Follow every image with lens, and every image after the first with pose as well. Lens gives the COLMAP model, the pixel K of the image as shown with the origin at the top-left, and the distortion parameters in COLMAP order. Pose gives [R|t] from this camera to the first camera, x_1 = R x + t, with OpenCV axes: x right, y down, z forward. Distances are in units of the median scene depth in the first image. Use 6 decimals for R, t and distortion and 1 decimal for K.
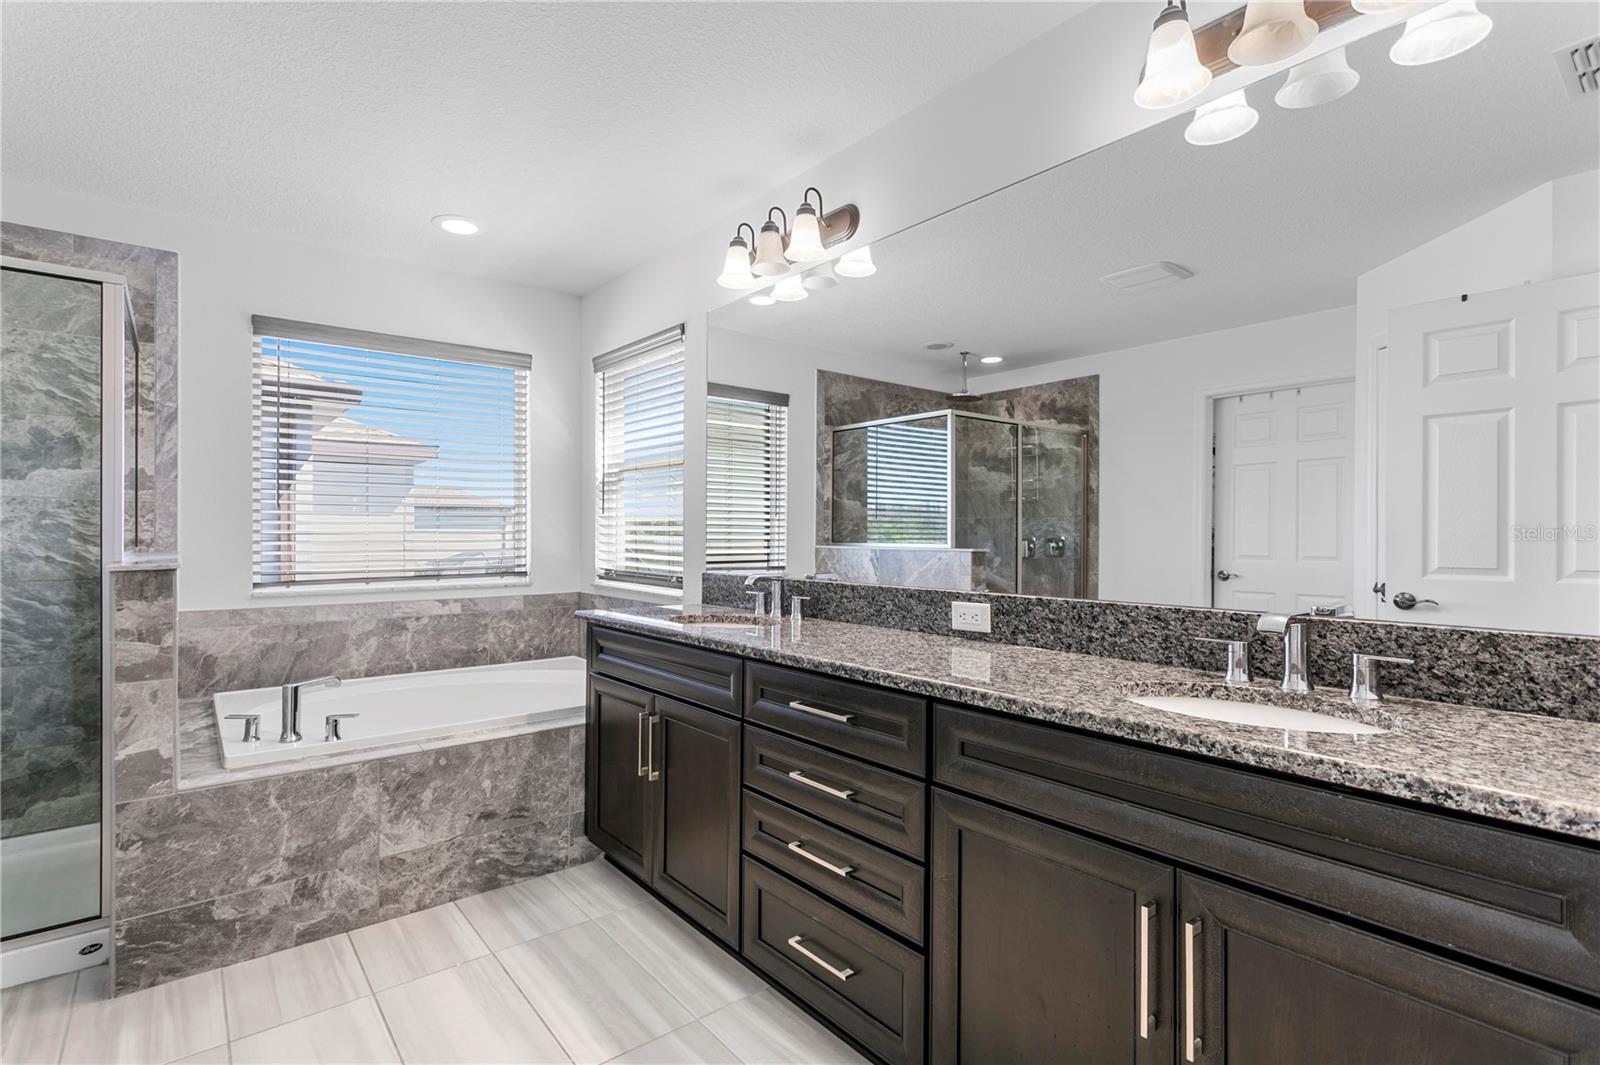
lens RADIAL K [[759.7, 0, 779.3], [0, 759.7, 531.6], [0, 0, 1]] dist [0.000212, -0.000812]
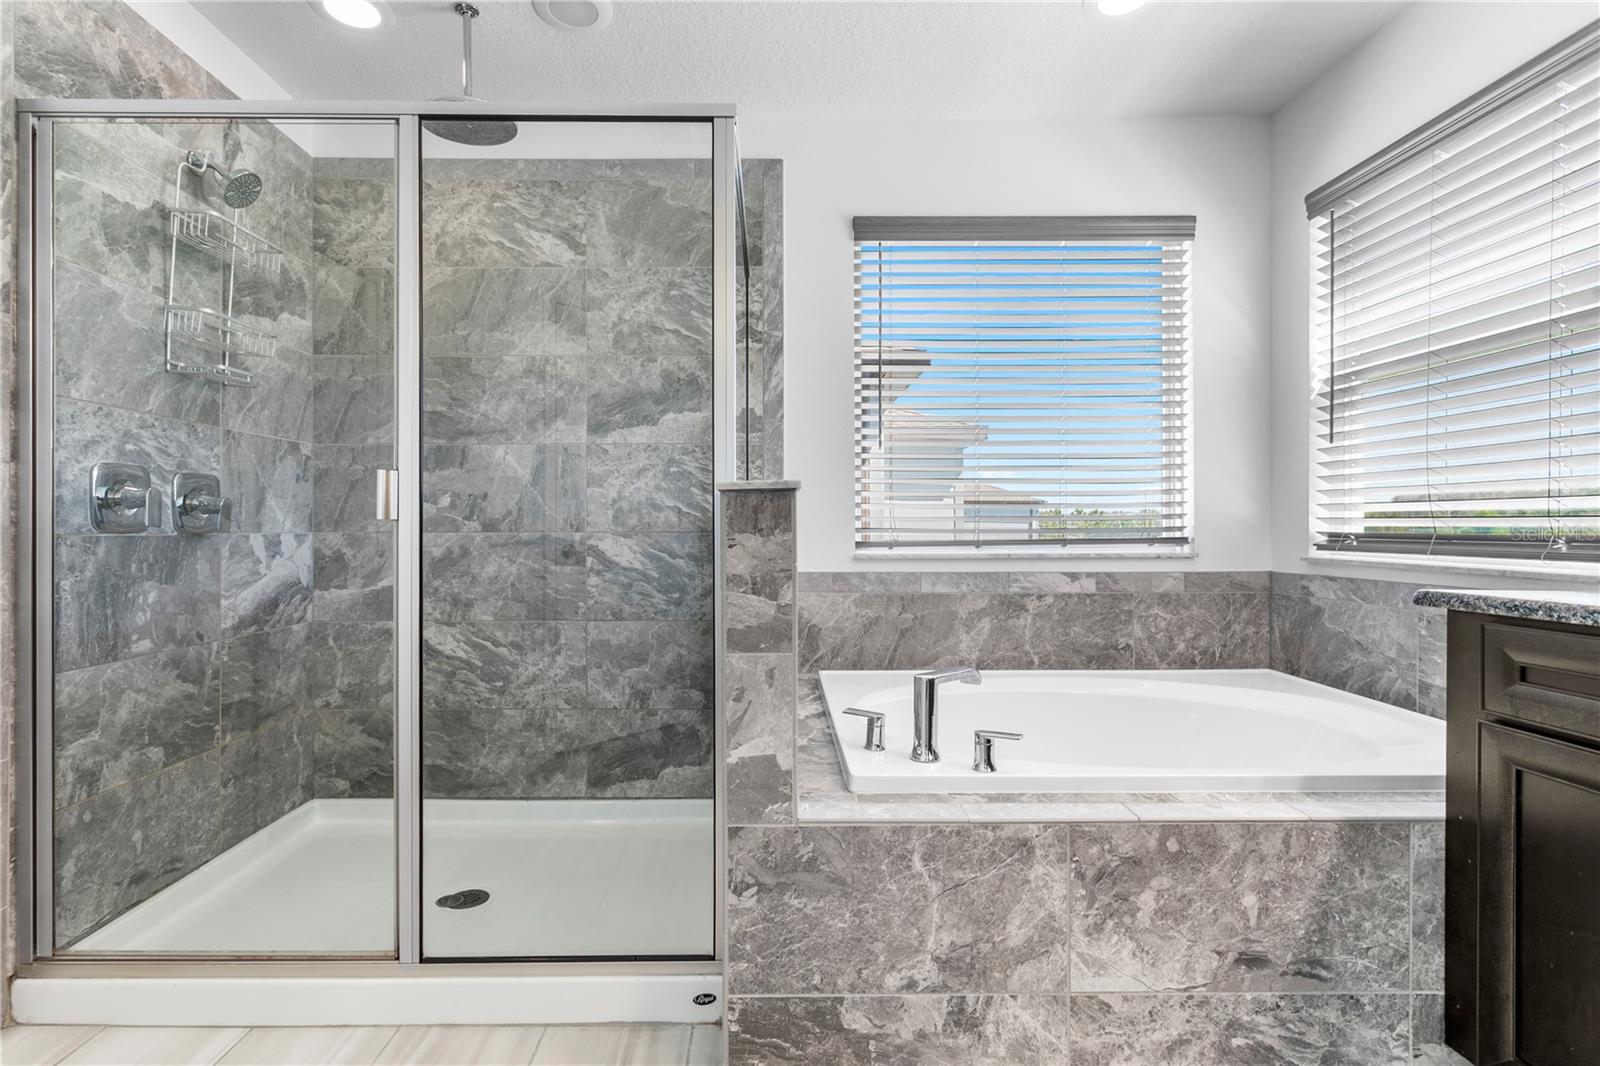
lens RADIAL K [[759.7, 0, 779.3], [0, 759.7, 532.1], [0, 0, 1]] dist [0.000212, -0.000812]
pose [[0.791632, -0.000168, -0.610998, -0.312707], [0.003478, 0.999985, 0.004232, 0.066146], [0.610988, -0.005475, 0.791621, 0.364000]]
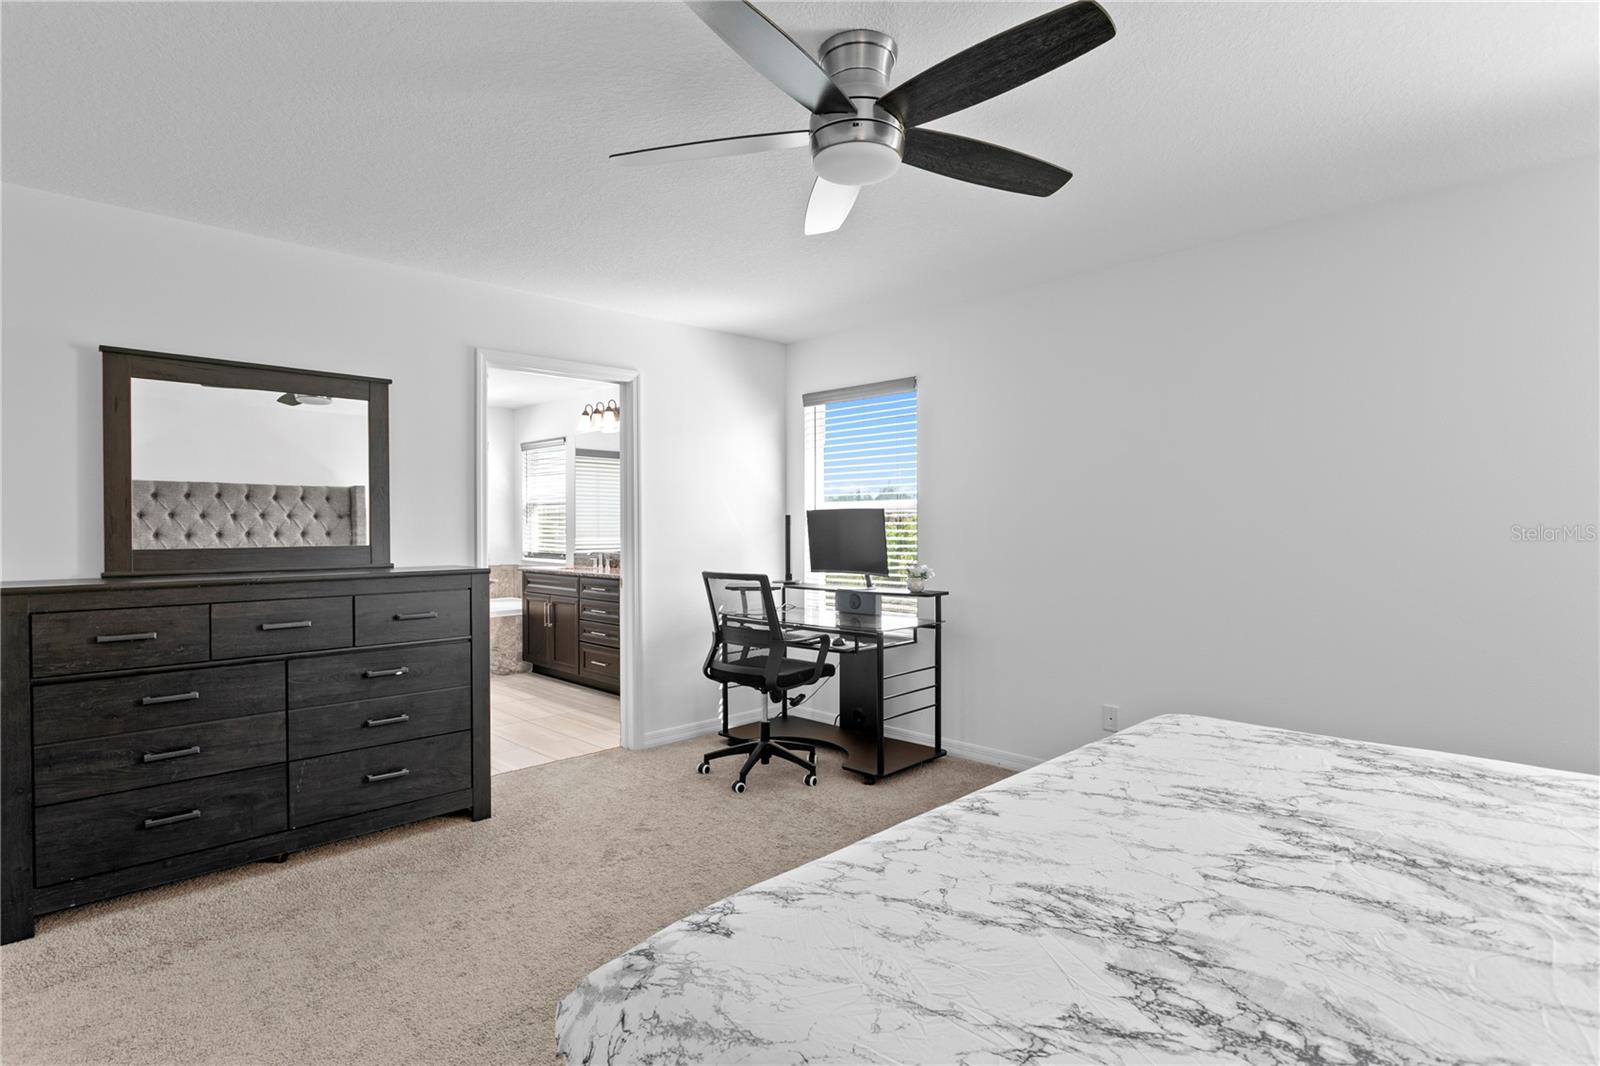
lens RADIAL K [[814.0, 0, 800.0], [0, 814.0, 533.0], [0, 0, 1]] dist [-0.003060, -0.000135]
pose [[0.993811, -0.007619, 0.110818, 0.351465], [0.005968, 0.999866, 0.015218, -0.040673], [-0.110919, -0.014462, 0.993724, -1.733671]]
